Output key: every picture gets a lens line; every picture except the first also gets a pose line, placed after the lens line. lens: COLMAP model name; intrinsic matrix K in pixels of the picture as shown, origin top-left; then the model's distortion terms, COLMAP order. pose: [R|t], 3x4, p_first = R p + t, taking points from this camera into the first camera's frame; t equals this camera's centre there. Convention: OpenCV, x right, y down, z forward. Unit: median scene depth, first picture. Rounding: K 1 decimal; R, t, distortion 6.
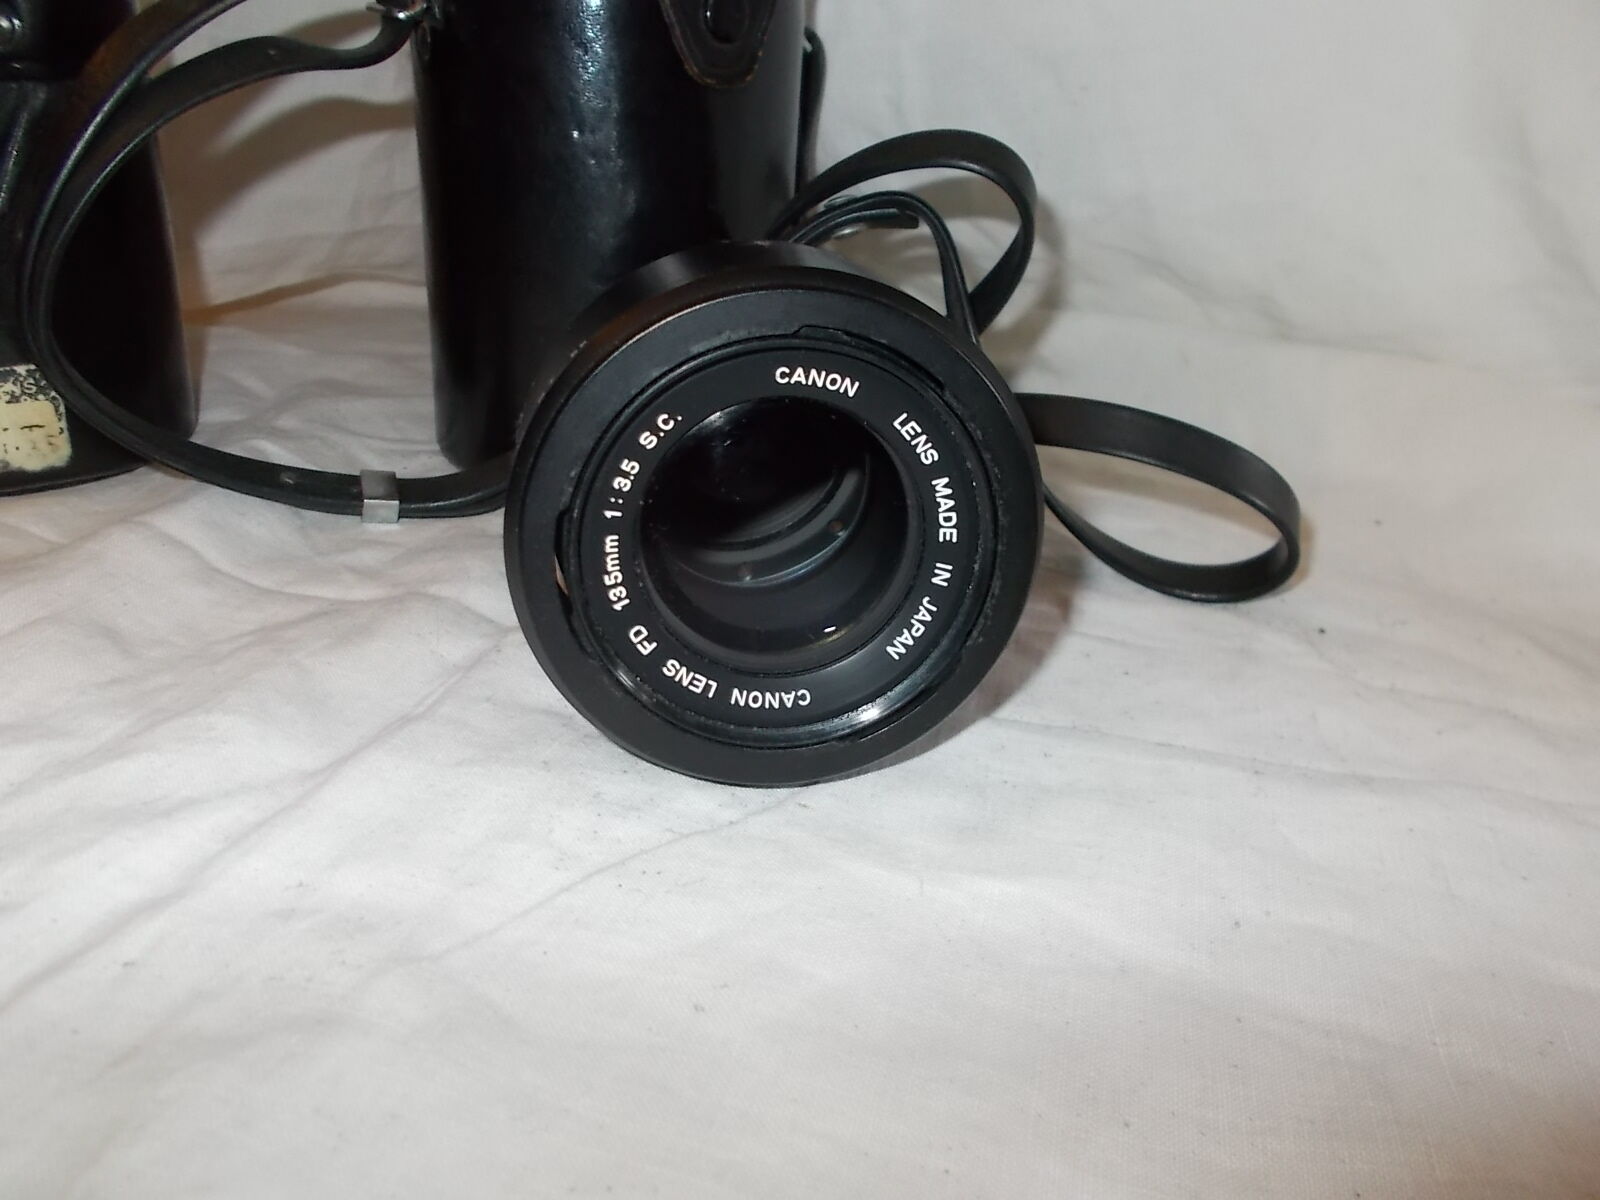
lens RADIAL K [[1229.5, 0, 778.5], [0, 1229.5, 611.9], [0, 0, 1]] dist [0.002221, -0.015672]
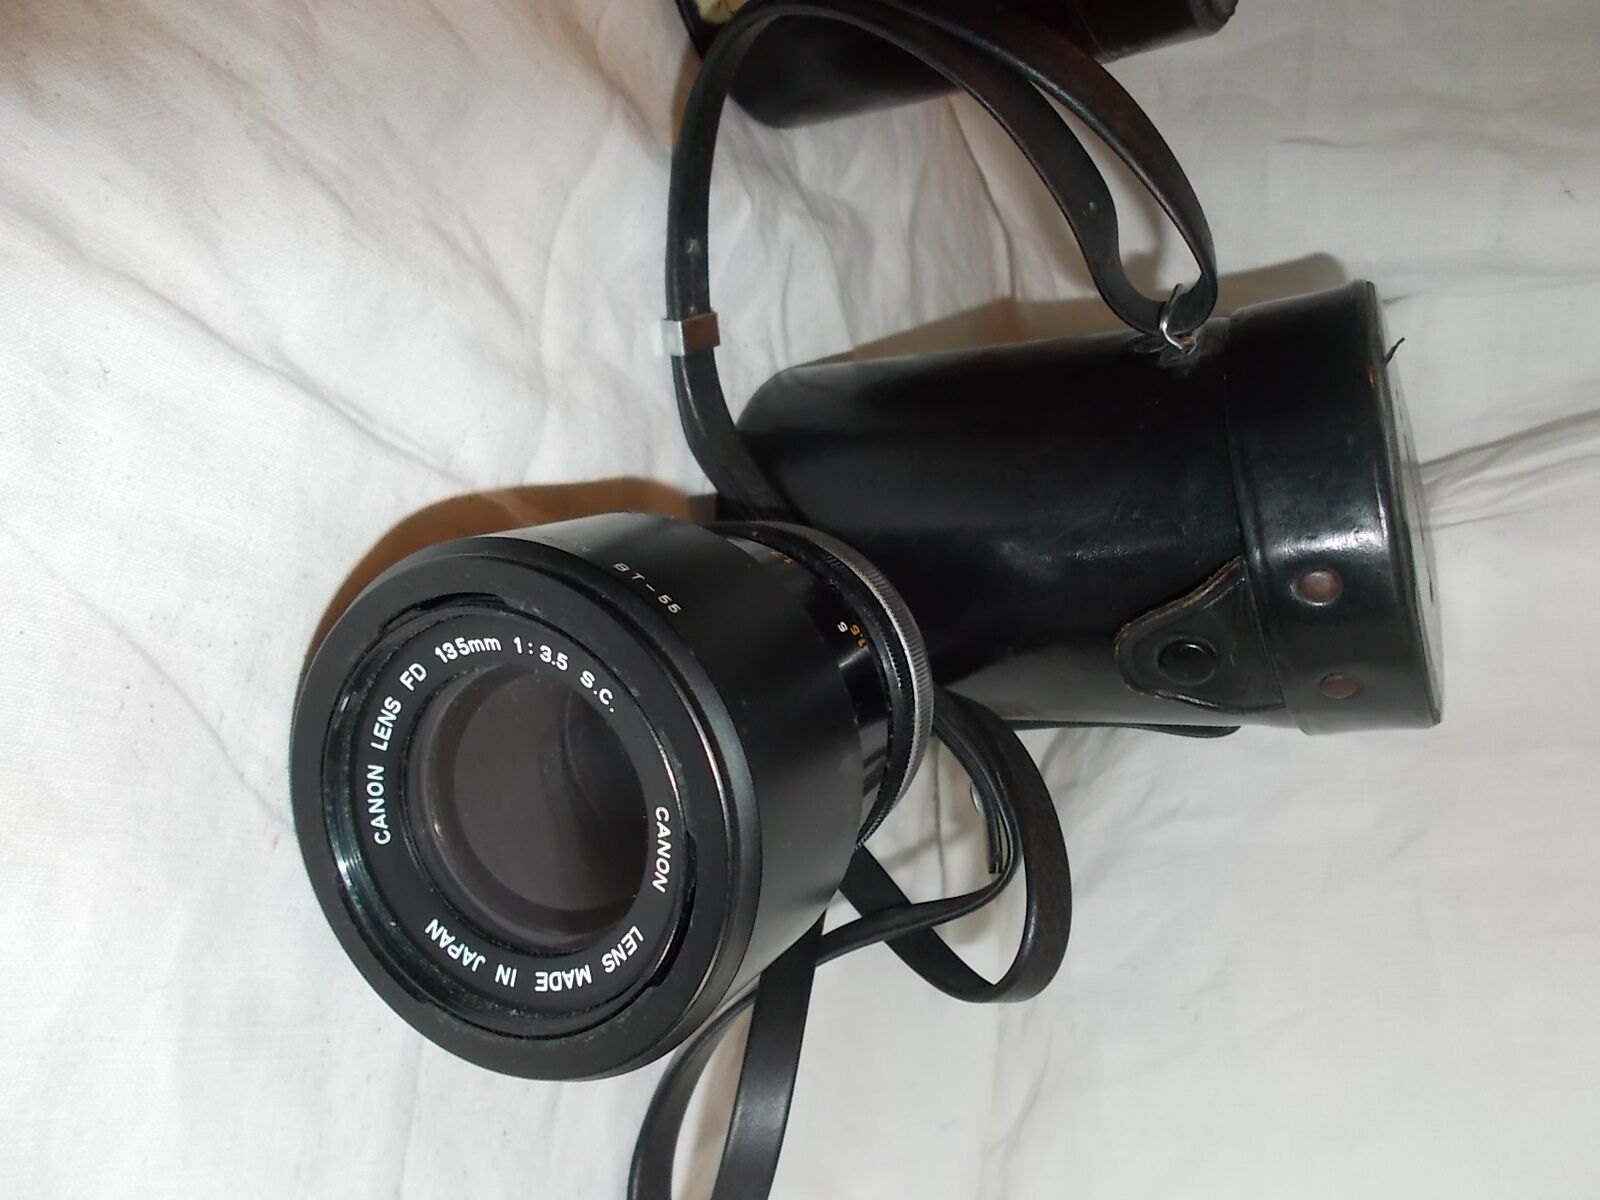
lens RADIAL K [[1229.5, 0, 808.5], [0, 1229.5, 594.5], [0, 0, 1]] dist [0.002221, -0.015672]
pose [[0.070945, 0.997012, -0.030546, -0.120576], [-0.995907, 0.072520, 0.053946, -0.341790], [0.056000, 0.026593, 0.998077, 0.034584]]
